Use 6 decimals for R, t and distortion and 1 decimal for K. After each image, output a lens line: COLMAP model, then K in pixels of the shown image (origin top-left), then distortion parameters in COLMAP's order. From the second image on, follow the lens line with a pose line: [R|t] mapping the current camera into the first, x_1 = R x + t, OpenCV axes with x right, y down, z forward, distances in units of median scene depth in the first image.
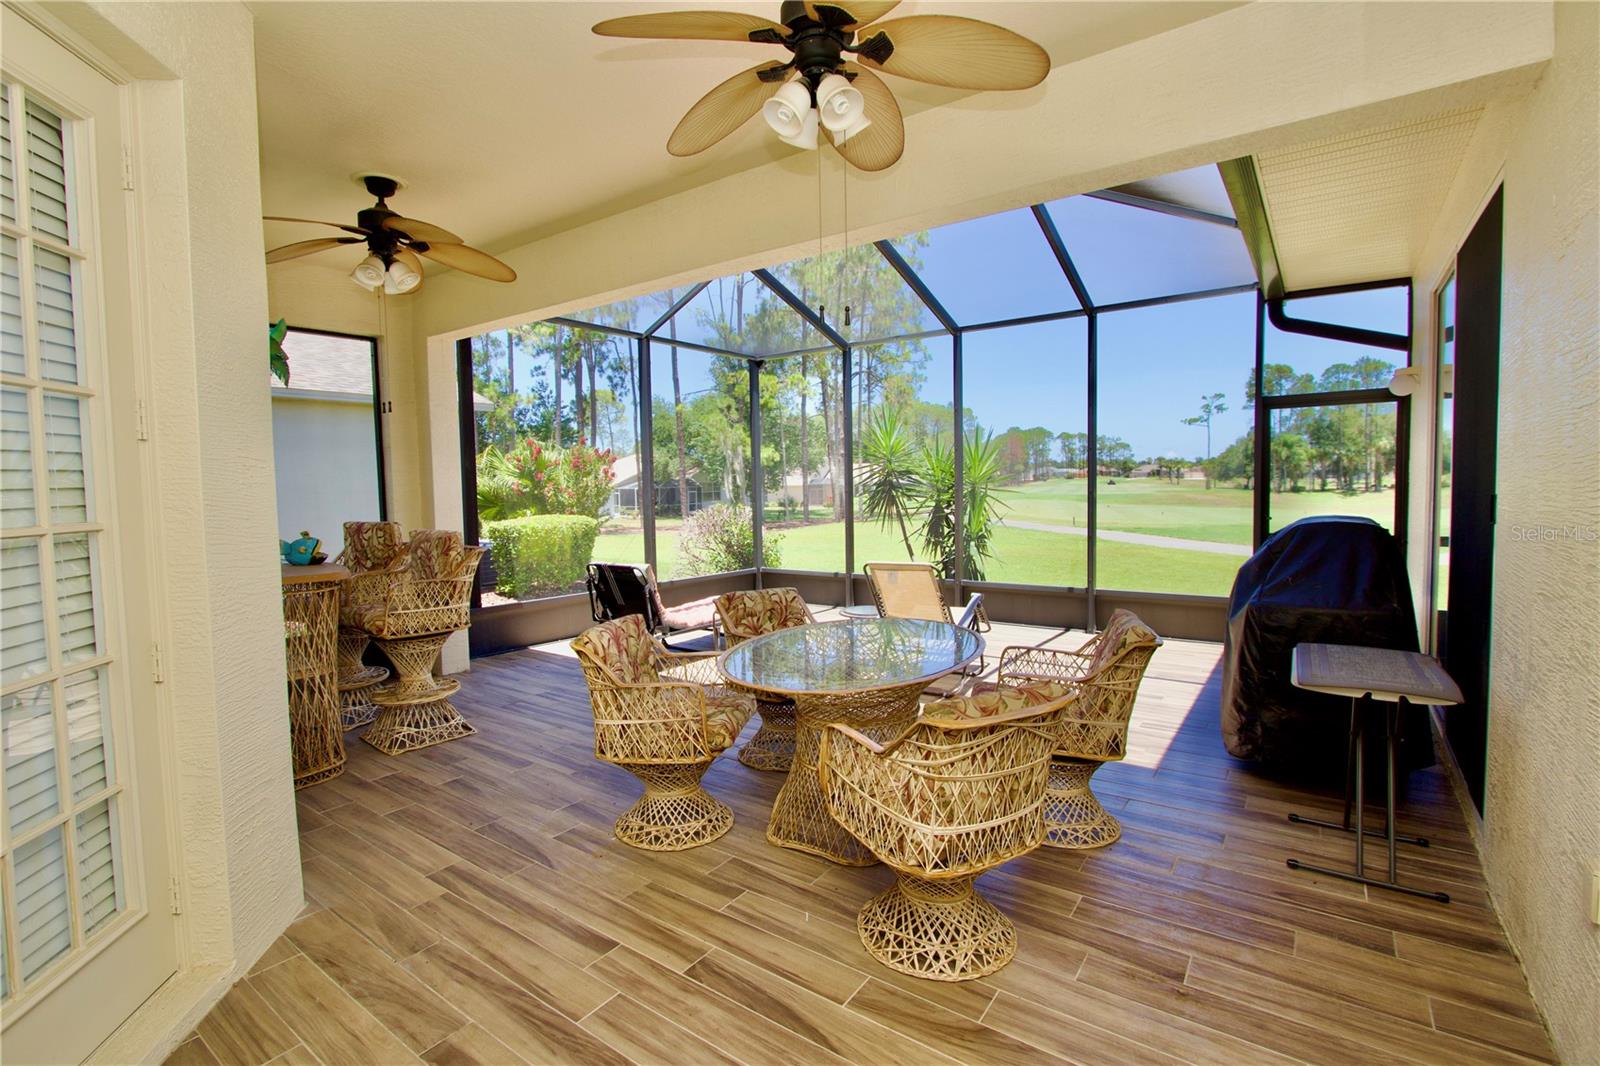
lens RADIAL K [[739.0, 0, 788.6], [0, 739.0, 521.0], [0, 0, 1]] dist [-0.022231, 0.005560]
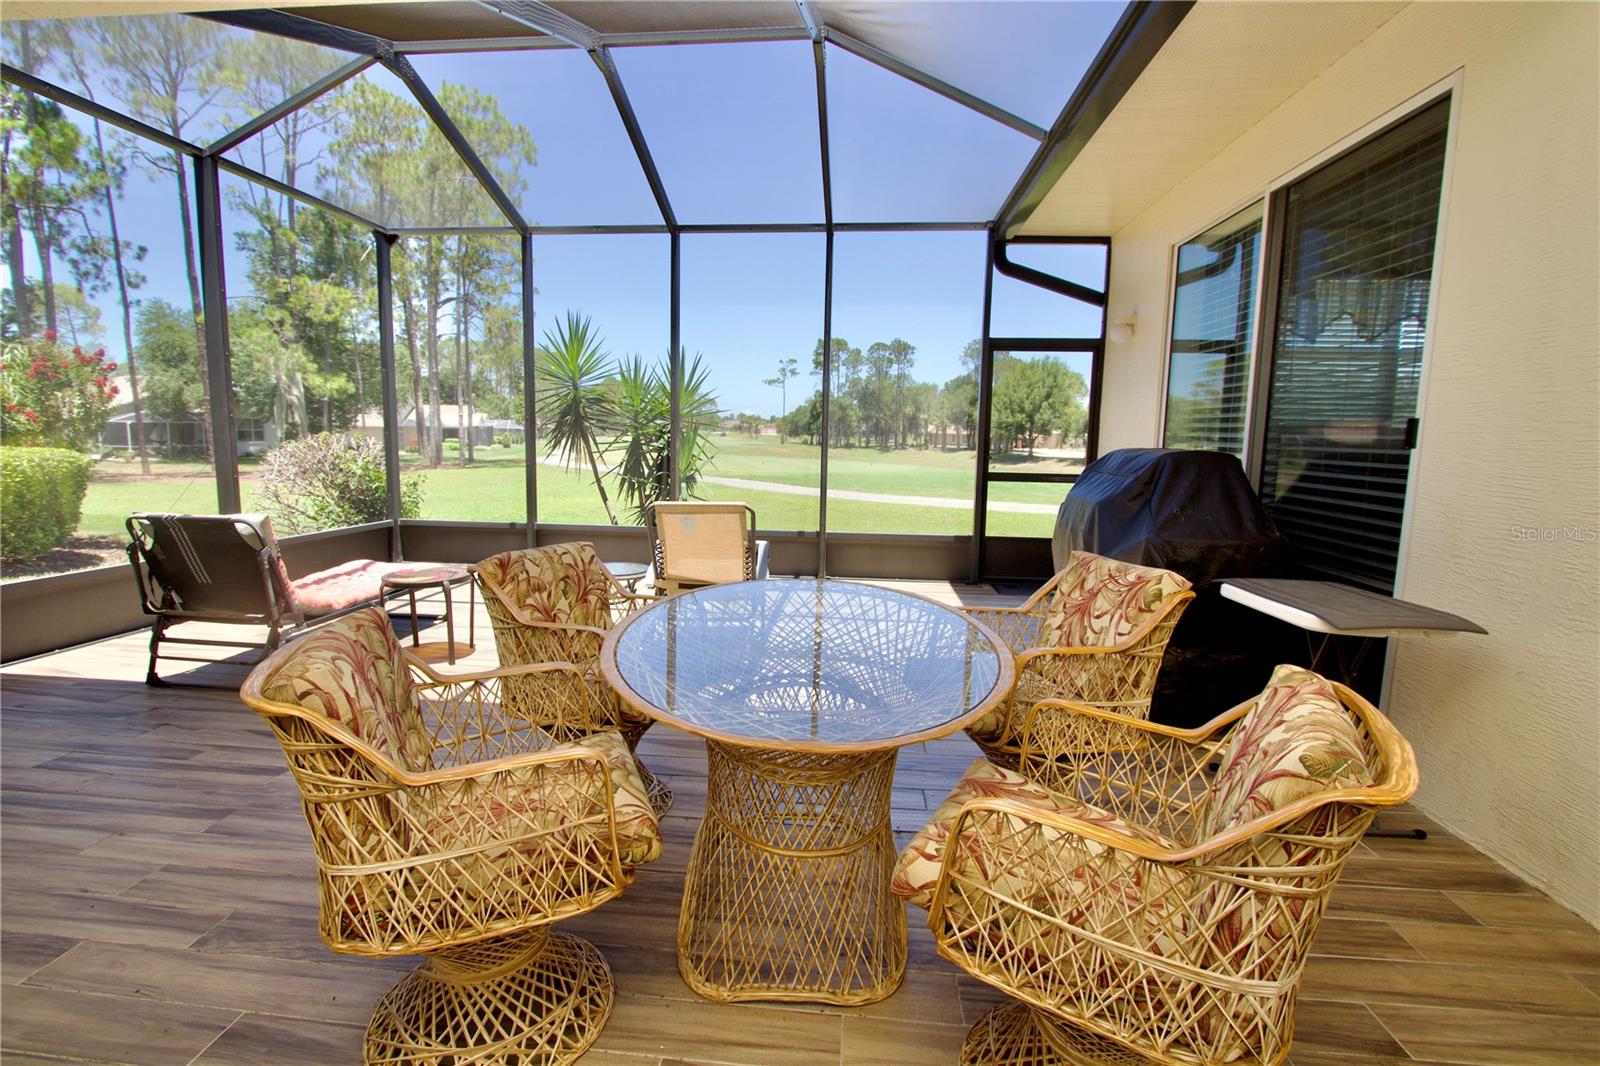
lens RADIAL K [[739.0, 0, 788.6], [0, 739.0, 521.0], [0, 0, 1]] dist [-0.022231, 0.005560]
pose [[0.860004, -0.025797, 0.509635, -0.081775], [-0.008943, 0.997806, 0.065598, 0.013629], [-0.510209, -0.060973, 0.857886, 0.172970]]
